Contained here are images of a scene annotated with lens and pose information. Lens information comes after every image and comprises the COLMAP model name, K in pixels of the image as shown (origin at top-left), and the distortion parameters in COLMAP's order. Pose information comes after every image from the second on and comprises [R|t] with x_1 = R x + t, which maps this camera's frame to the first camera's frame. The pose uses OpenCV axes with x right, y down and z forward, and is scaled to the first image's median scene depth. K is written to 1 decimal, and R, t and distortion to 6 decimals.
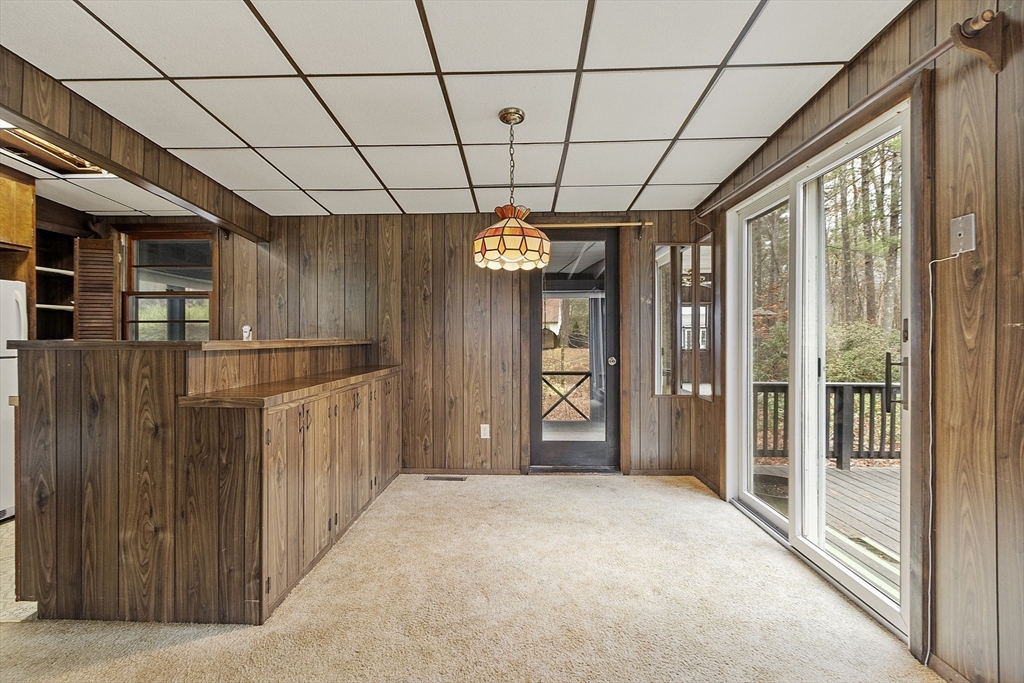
lens RADIAL K [[437.2, 0, 509.1], [0, 437.2, 340.0], [0, 0, 1]] dist [-0.000248, -0.000153]
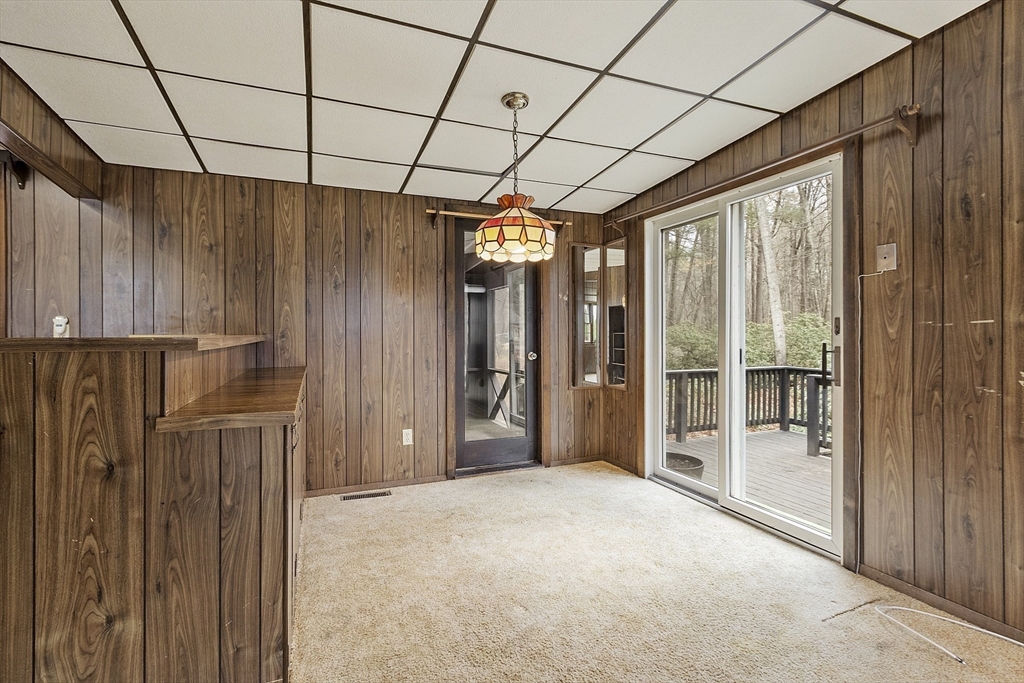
lens RADIAL K [[459.4, 0, 506.4], [0, 459.4, 335.6], [0, 0, 1]] dist [0.001112, -0.000426]
pose [[0.916701, -0.004317, 0.399551, -0.300647], [0.004566, 0.999990, 0.000330, 0.000864], [-0.399548, 0.001522, 0.916711, 0.062893]]
